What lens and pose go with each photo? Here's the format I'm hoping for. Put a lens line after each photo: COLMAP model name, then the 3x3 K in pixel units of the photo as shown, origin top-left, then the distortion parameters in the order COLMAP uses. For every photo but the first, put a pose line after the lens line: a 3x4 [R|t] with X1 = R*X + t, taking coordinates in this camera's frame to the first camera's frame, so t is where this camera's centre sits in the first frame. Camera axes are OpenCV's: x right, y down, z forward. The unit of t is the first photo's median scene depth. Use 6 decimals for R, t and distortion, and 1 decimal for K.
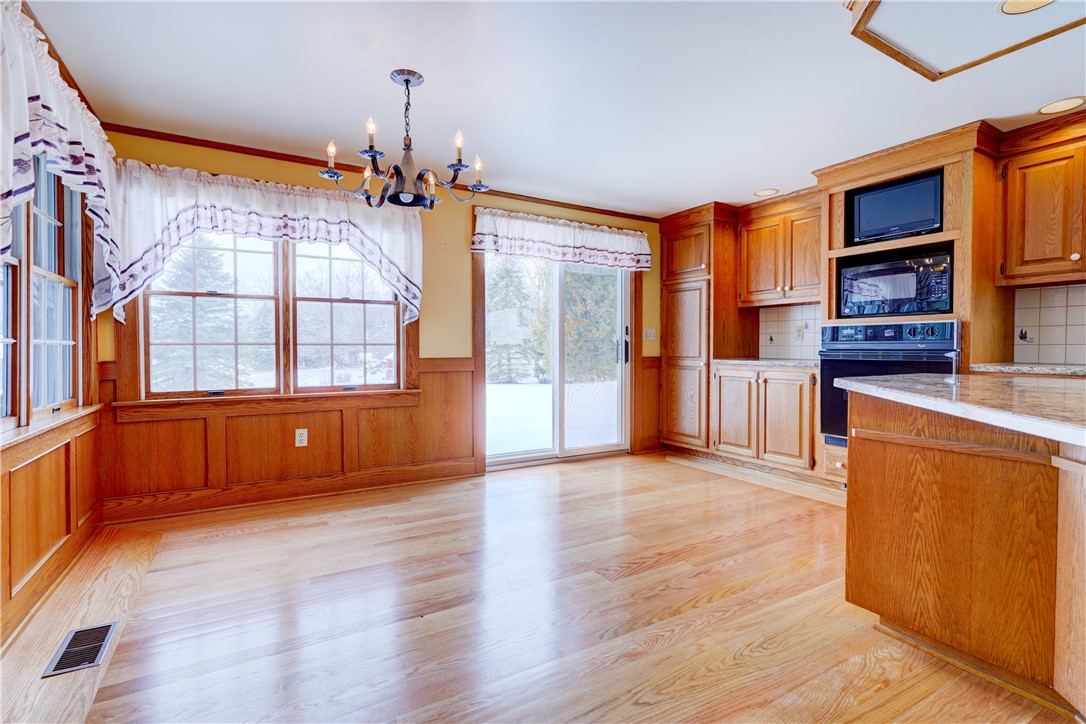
lens RADIAL K [[475.6, 0, 560.9], [0, 475.6, 356.8], [0, 0, 1]] dist [-0.003643, 0.000015]
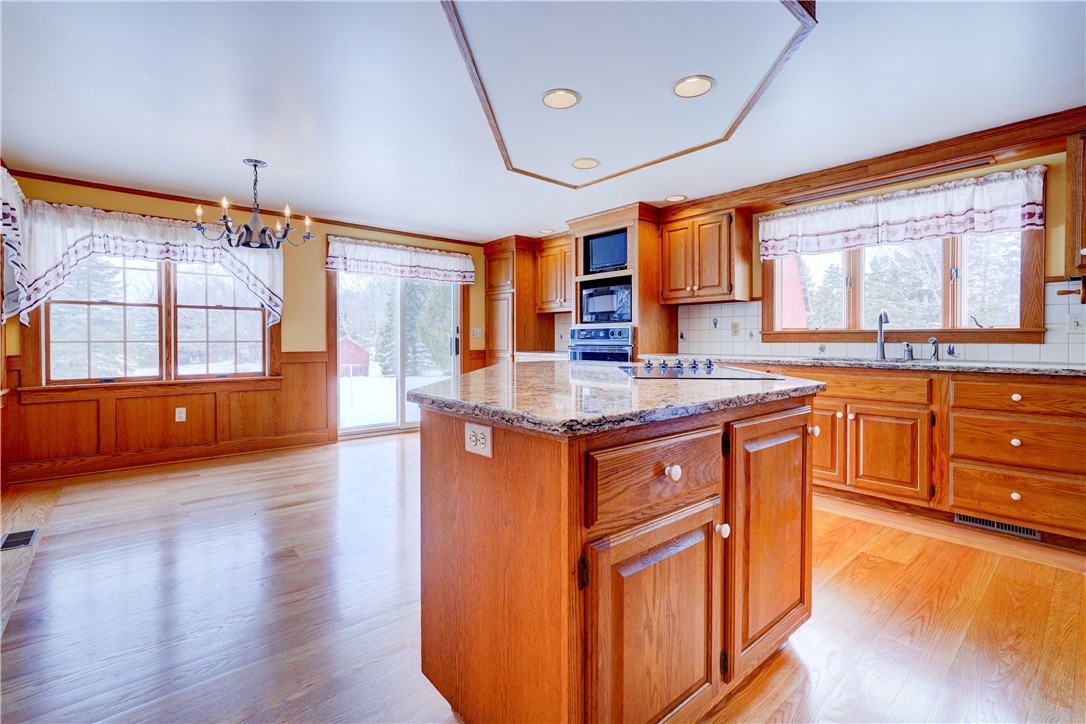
lens RADIAL K [[484.7, 0, 543.7], [0, 484.7, 343.9], [0, 0, 1]] dist [0.003718, 0.001012]
pose [[0.992519, -0.002431, 0.122064, 0.277570], [0.003971, 0.999916, -0.012375, -0.000123], [-0.122023, 0.012767, 0.992445, -0.440974]]
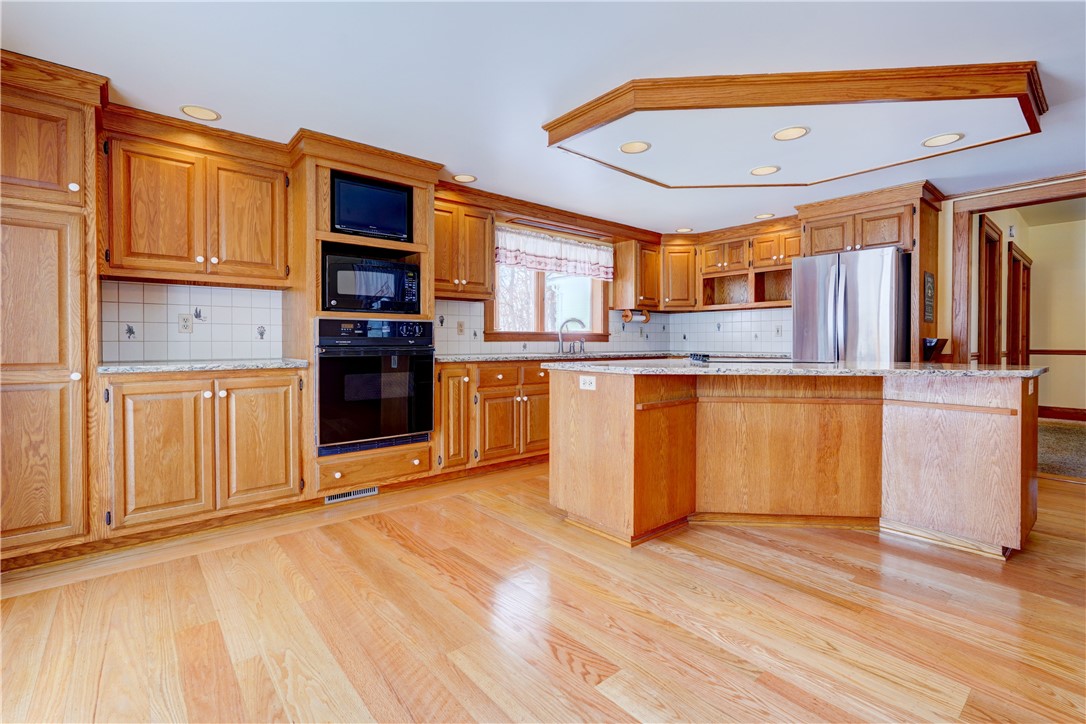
lens RADIAL K [[496.4, 0, 541.4], [0, 496.4, 347.1], [0, 0, 1]] dist [0.000504, 0.000370]
pose [[-0.109437, -0.013970, 0.993896, -0.358706], [0.017701, 0.999715, 0.016001, -0.019973], [-0.993836, 0.019344, -0.109159, 0.675735]]
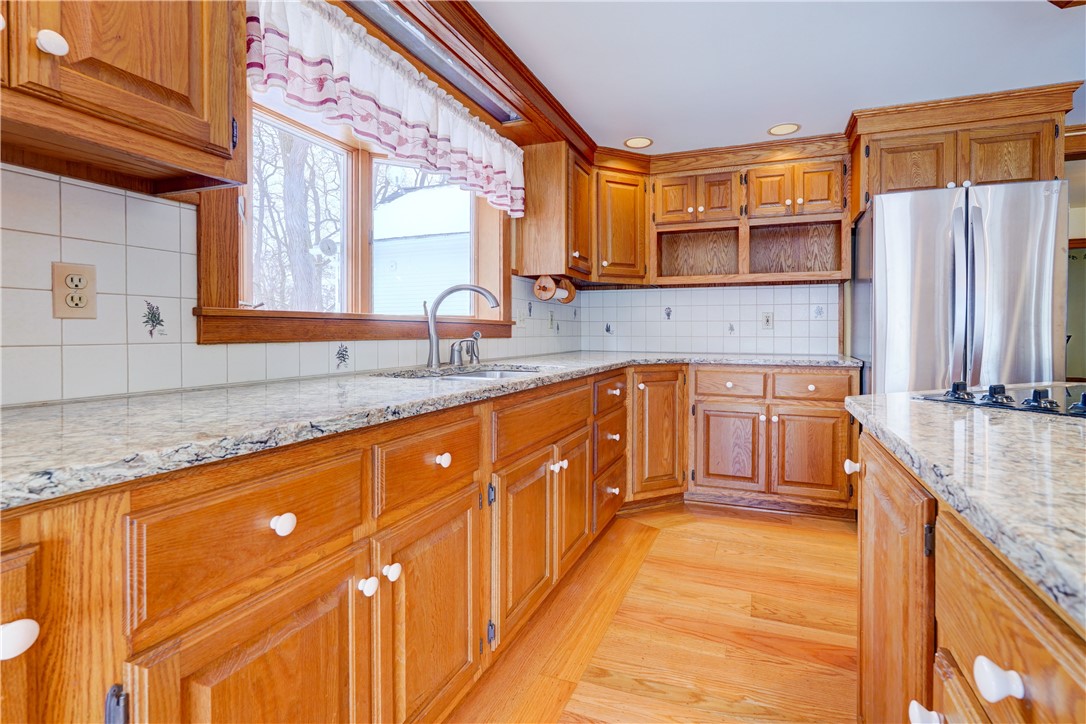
lens RADIAL K [[504.0, 0, 588.4], [0, 504.0, 334.5], [0, 0, 1]] dist [-0.001177, -0.000339]
pose [[-0.594010, -0.010315, 0.804392, 0.485598], [0.009621, 0.999755, 0.019925, -0.028144], [-0.804400, 0.019574, -0.593765, 0.670304]]
